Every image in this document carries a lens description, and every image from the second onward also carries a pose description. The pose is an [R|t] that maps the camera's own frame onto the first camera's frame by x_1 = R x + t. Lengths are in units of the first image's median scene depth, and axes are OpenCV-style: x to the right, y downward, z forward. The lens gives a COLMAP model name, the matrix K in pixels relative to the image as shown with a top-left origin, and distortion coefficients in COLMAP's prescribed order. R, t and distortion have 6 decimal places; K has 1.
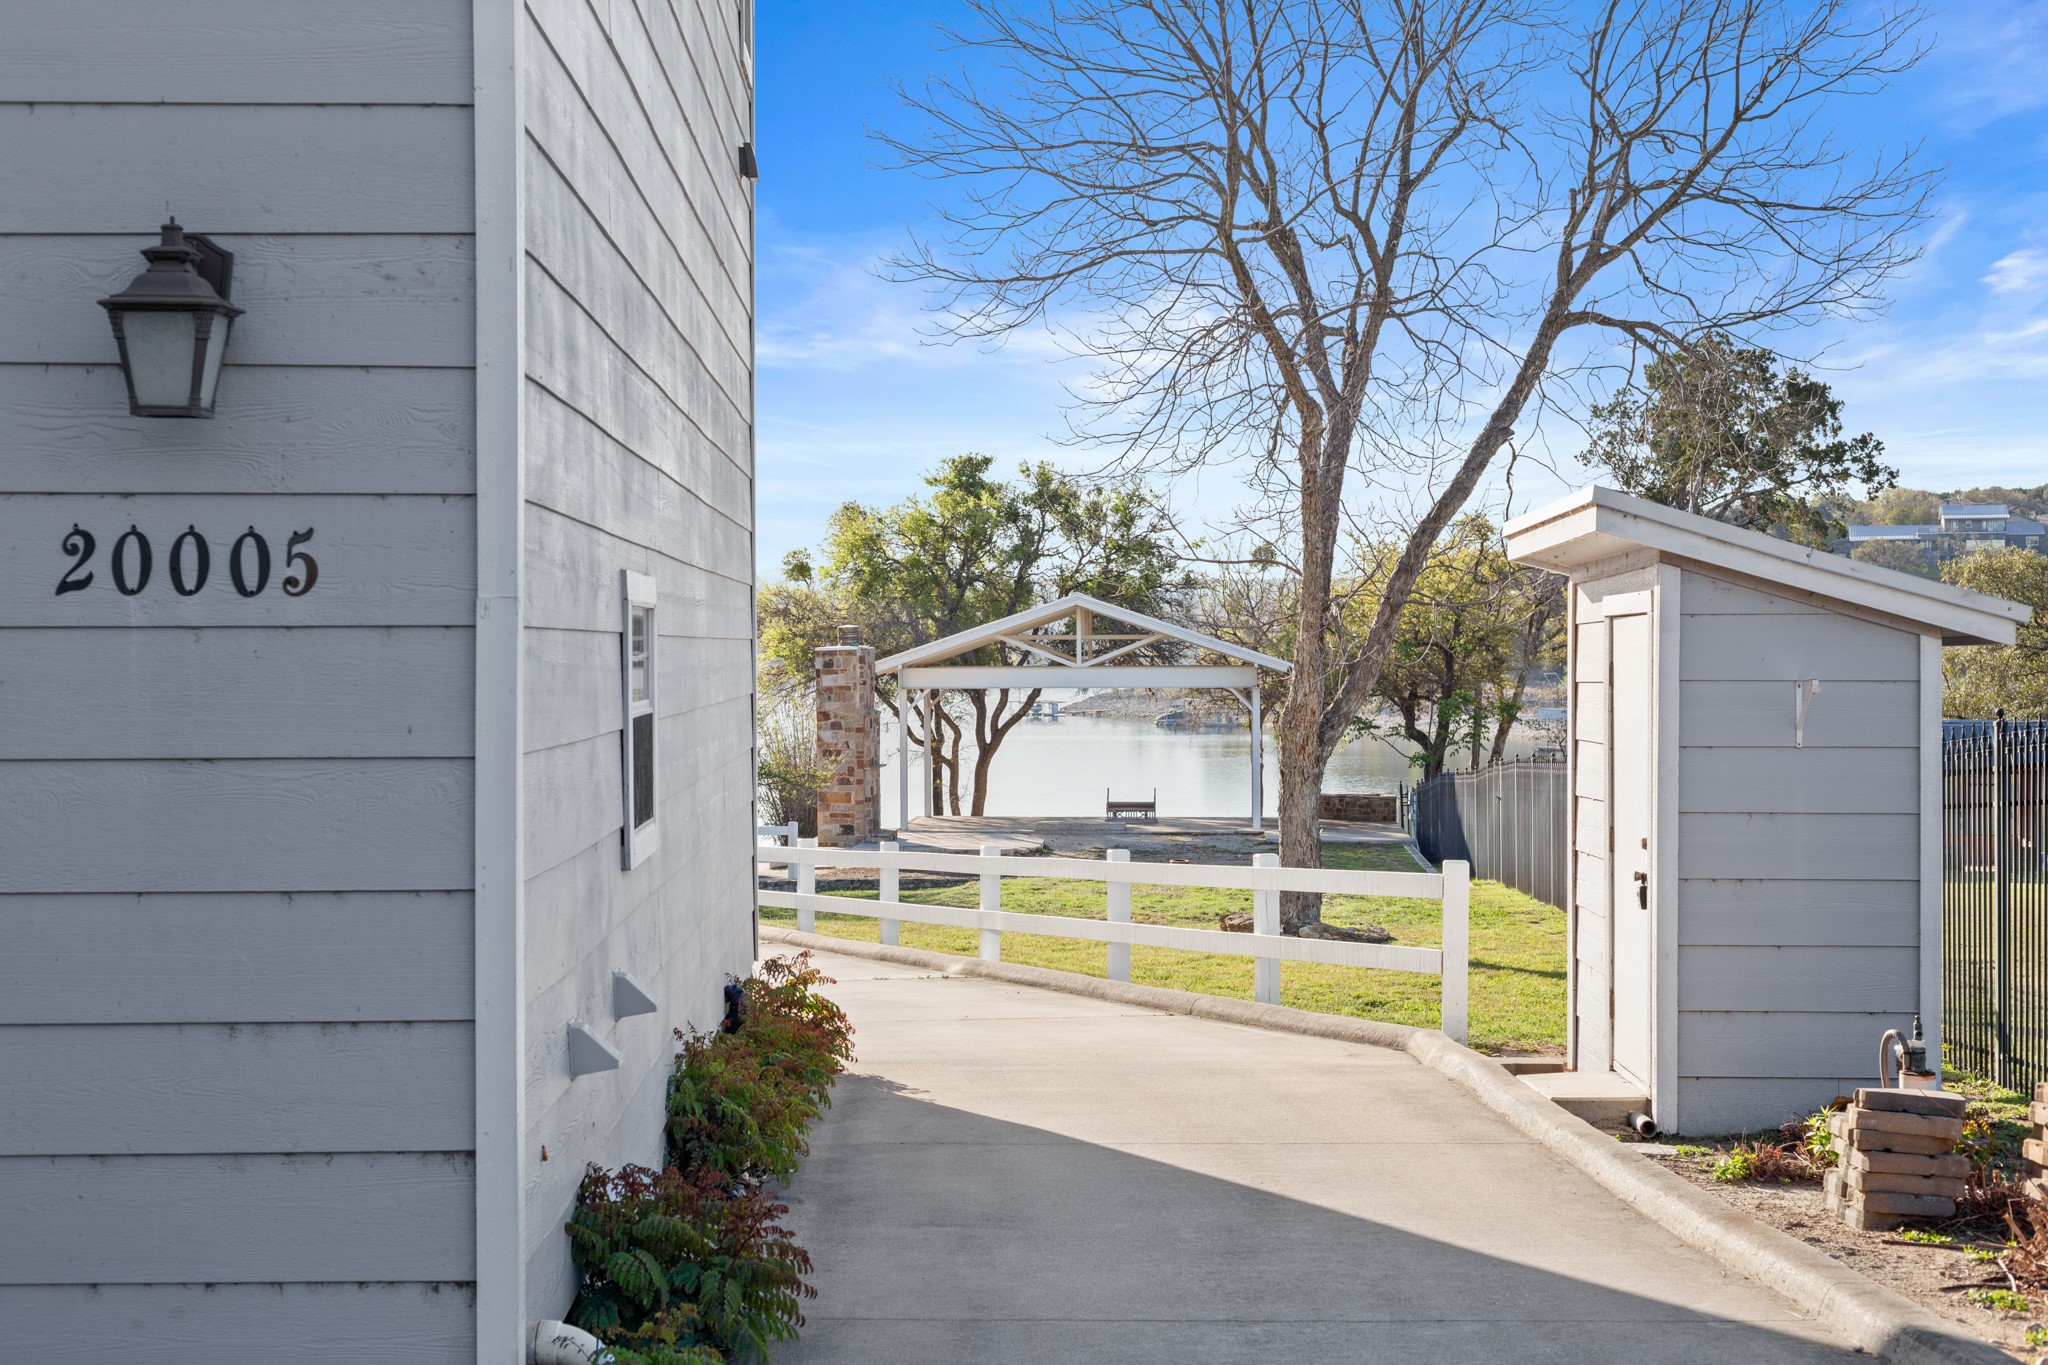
lens RADIAL K [[3051.5, 0, 1024.0], [0, 3051.5, 682.5], [0, 0, 1]] dist [0.021657, -0.000830]
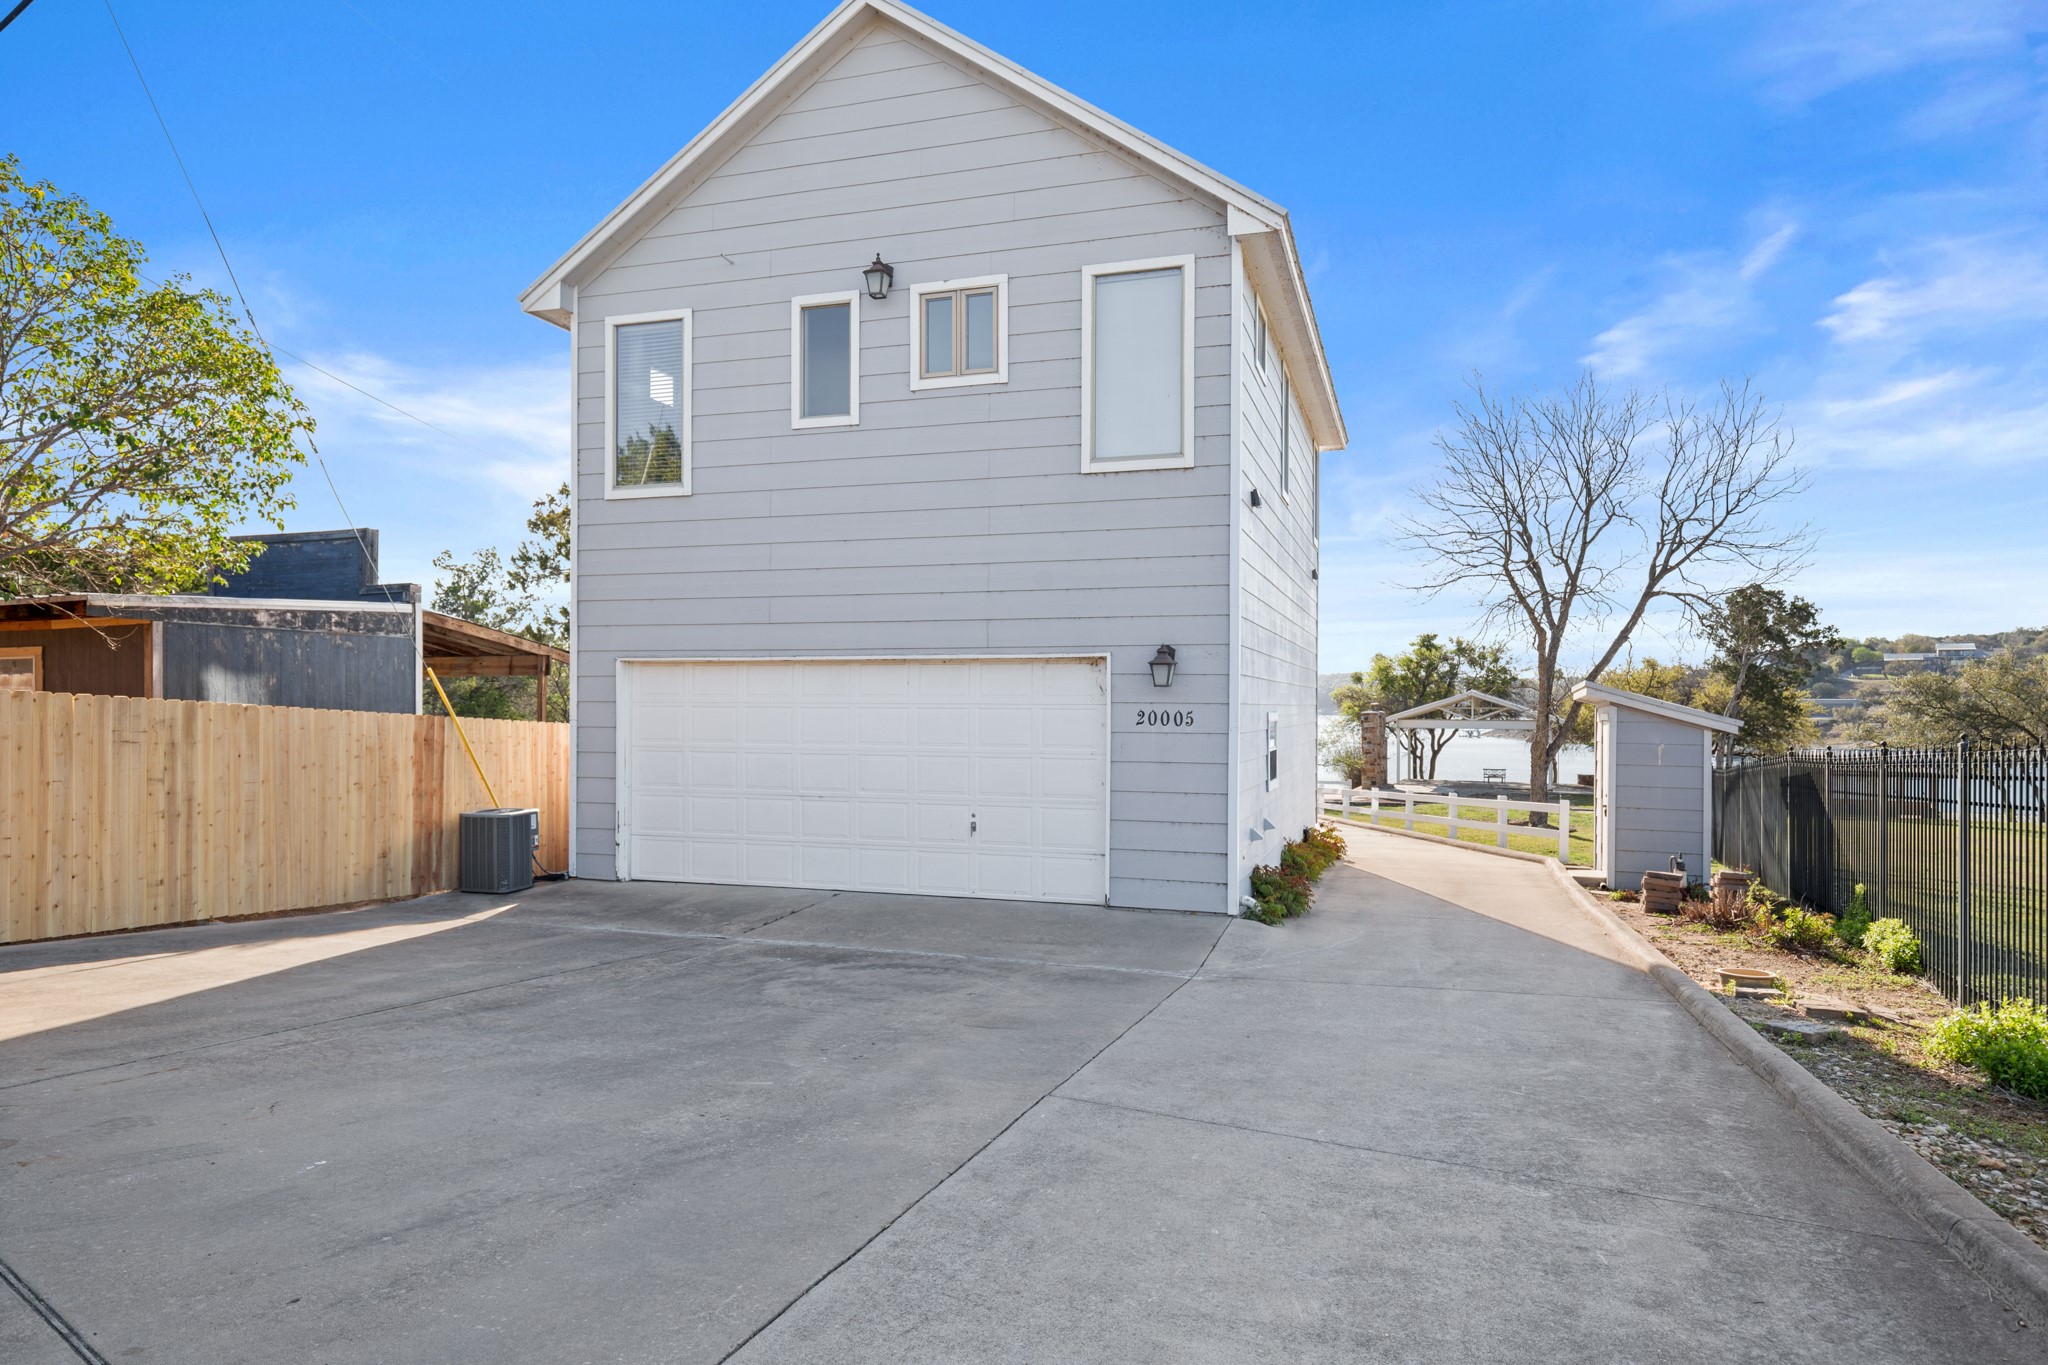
lens RADIAL K [[1243.5, 0, 1024.0], [0, 1243.5, 682.5], [0, 0, 1]] dist [0.021001, -0.000292]
pose [[0.942314, 0.002784, -0.334719, 0.030532], [-0.012556, 0.999556, -0.027034, -0.008695], [0.334495, 0.029677, 0.941930, -0.169792]]
